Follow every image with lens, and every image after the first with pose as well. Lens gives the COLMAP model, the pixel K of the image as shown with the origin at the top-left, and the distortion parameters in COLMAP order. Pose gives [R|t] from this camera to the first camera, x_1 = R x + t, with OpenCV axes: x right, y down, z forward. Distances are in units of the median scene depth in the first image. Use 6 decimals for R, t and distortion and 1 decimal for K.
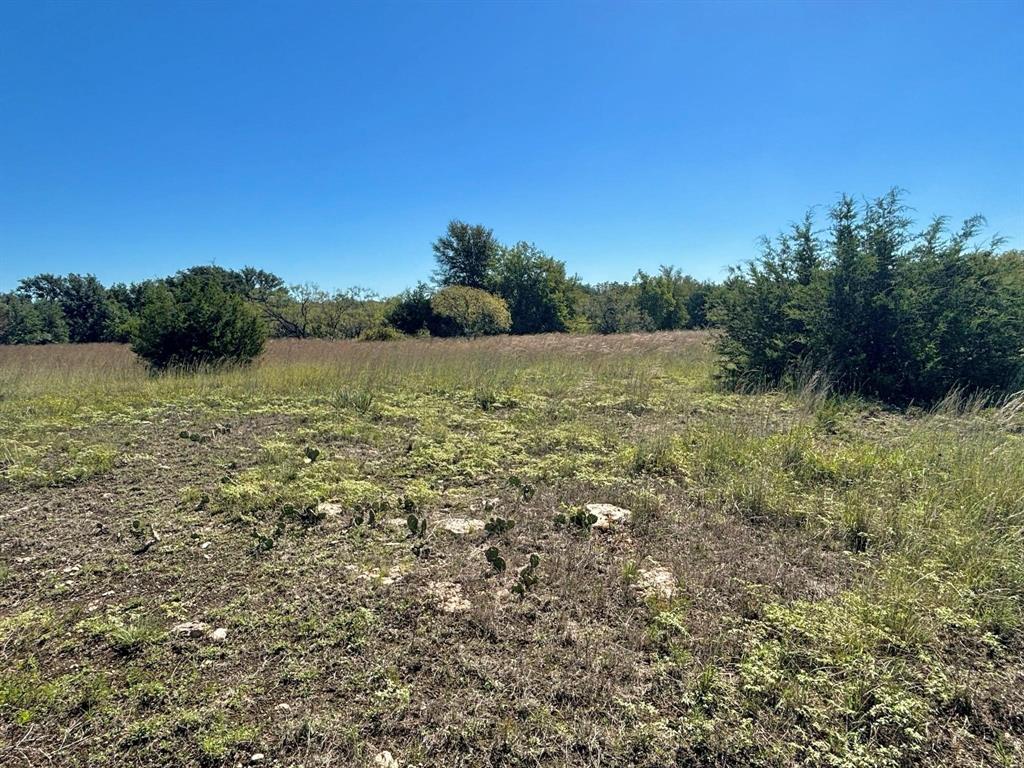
lens RADIAL K [[607.0, 0, 512.0], [0, 607.0, 384.0], [0, 0, 1]] dist [-0.001423, -0.001566]
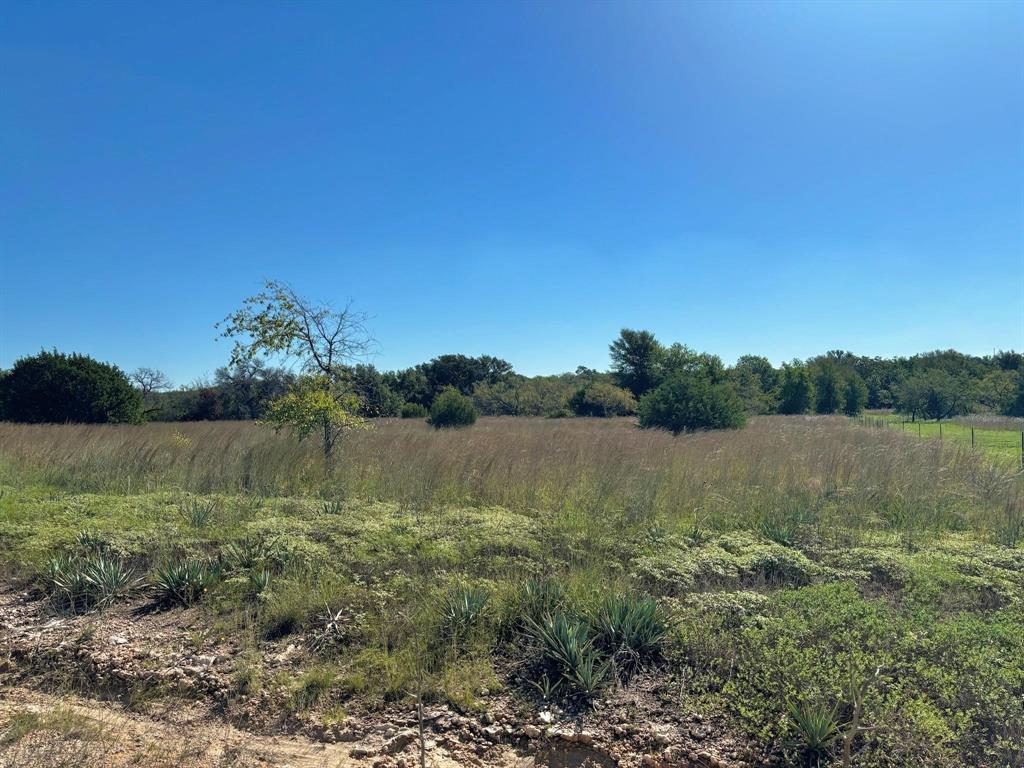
lens RADIAL K [[745.3, 0, 512.0], [0, 745.3, 384.0], [0, 0, 1]] dist [0.007508, -0.032558]
pose [[0.929271, -0.004910, -0.369367, 0.165417], [-0.038851, 0.993067, -0.110942, 0.024667], [0.367351, 0.117445, 0.922638, -0.343787]]
